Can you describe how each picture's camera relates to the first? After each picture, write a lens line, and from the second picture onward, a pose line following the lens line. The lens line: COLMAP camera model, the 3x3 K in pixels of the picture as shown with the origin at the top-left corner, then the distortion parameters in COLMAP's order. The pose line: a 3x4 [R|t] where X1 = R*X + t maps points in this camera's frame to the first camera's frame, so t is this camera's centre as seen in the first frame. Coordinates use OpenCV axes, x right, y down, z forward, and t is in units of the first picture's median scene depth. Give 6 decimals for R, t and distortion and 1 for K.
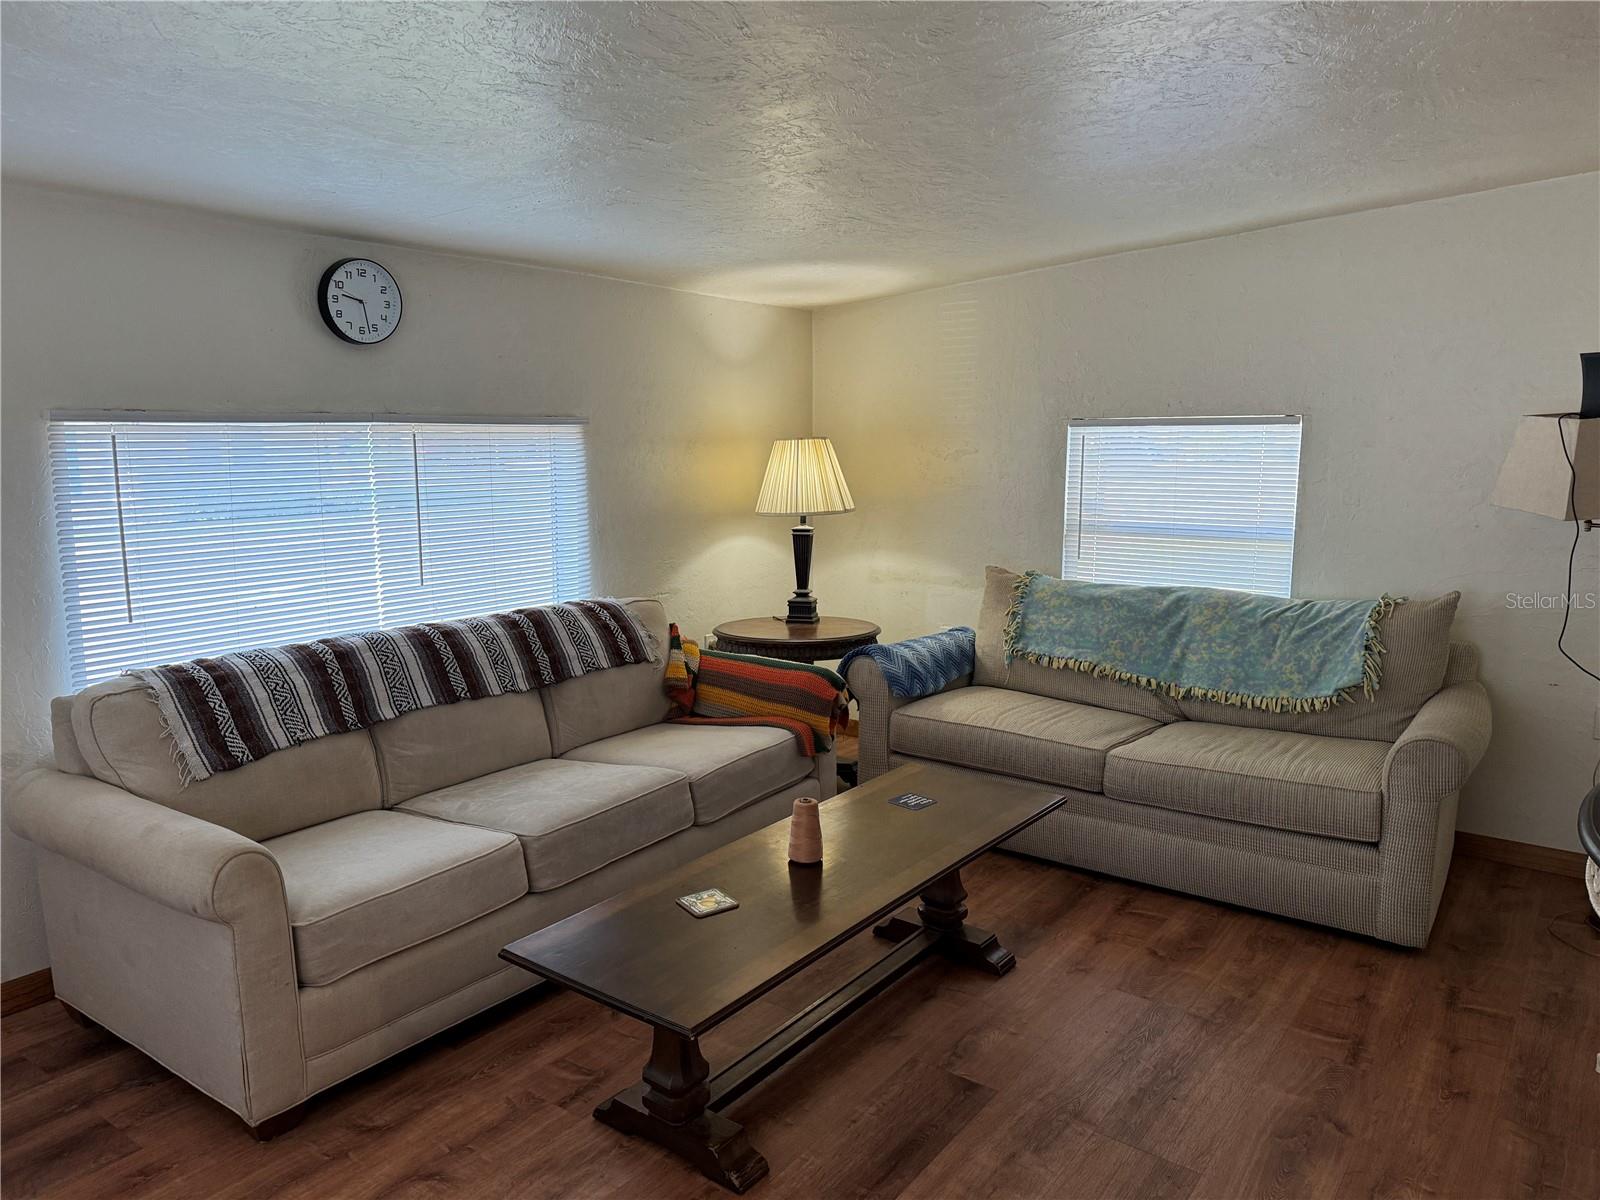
lens RADIAL K [[1114.7, 0, 795.6], [0, 1114.7, 599.6], [0, 0, 1]] dist [0.072705, -0.052845]
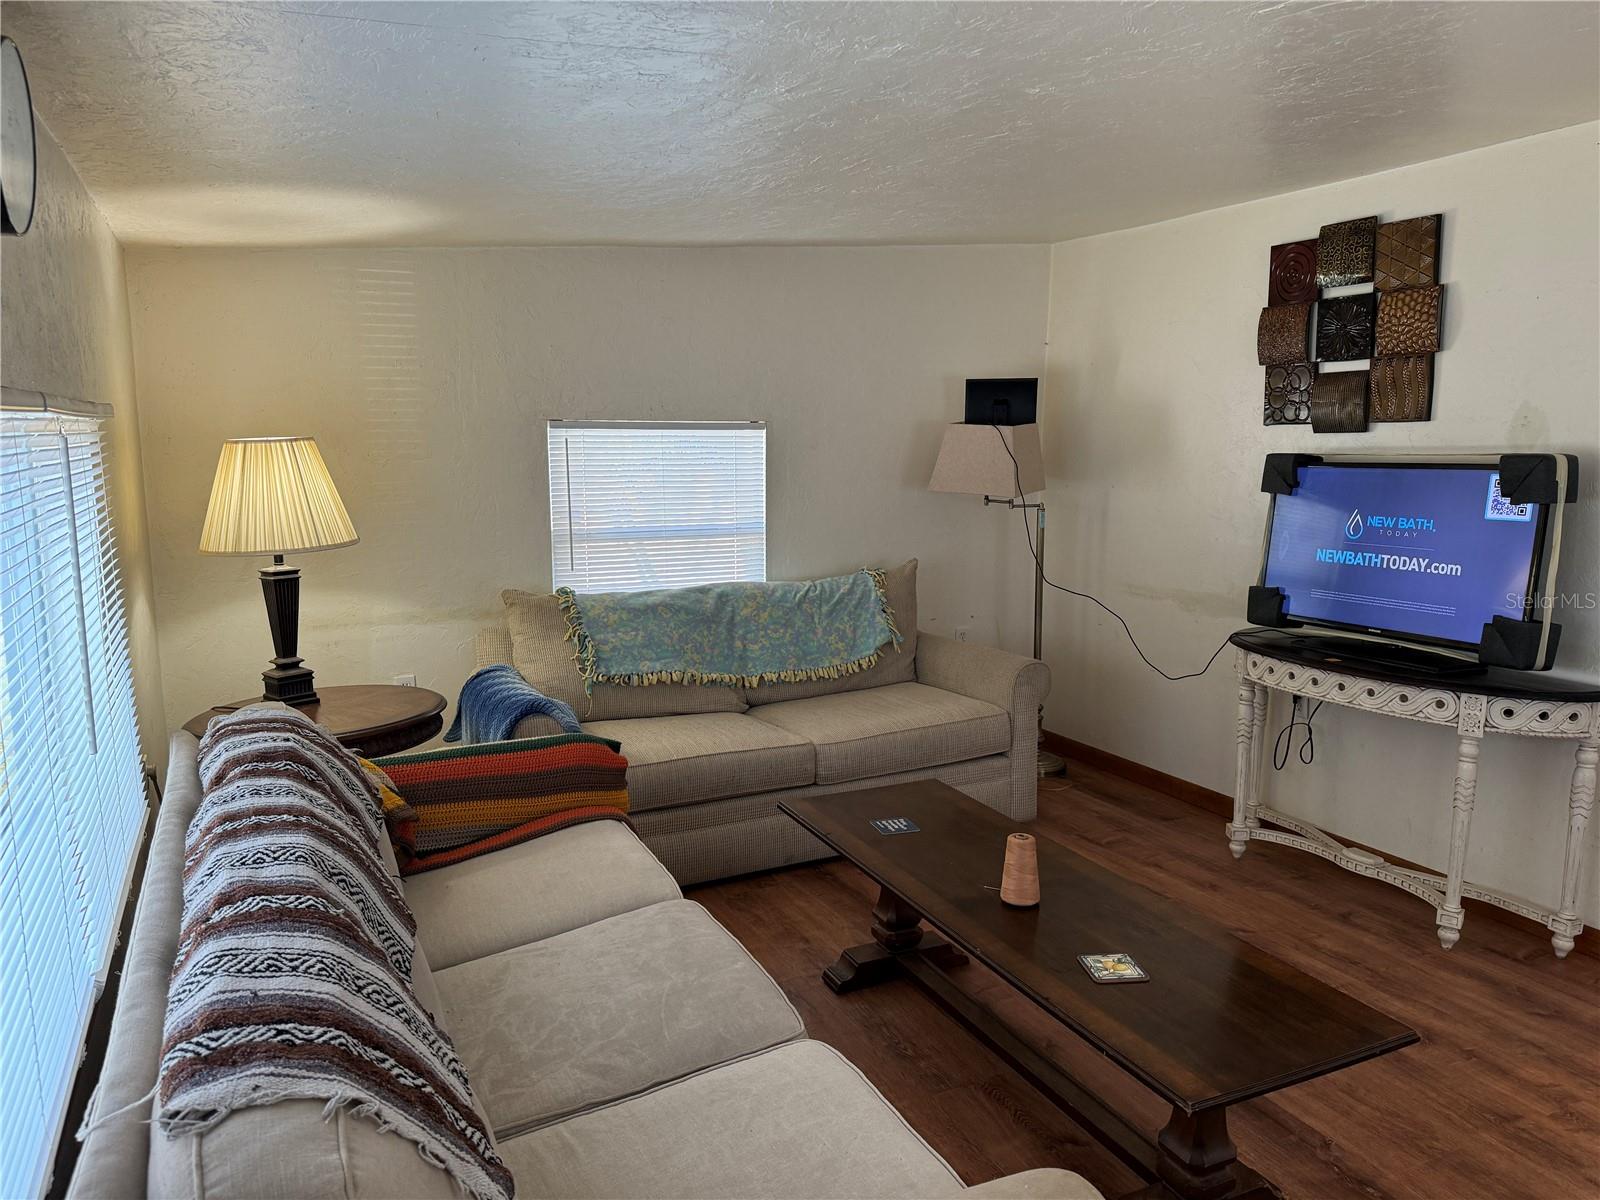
lens RADIAL K [[1114.7, 0, 796.5], [0, 1114.7, 593.9], [0, 0, 1]] dist [0.072705, -0.052845]
pose [[0.462283, -0.123514, 0.878088, -0.536805], [0.130823, 0.988915, 0.070229, -0.065518], [-0.877029, 0.082409, 0.473317, 0.446746]]
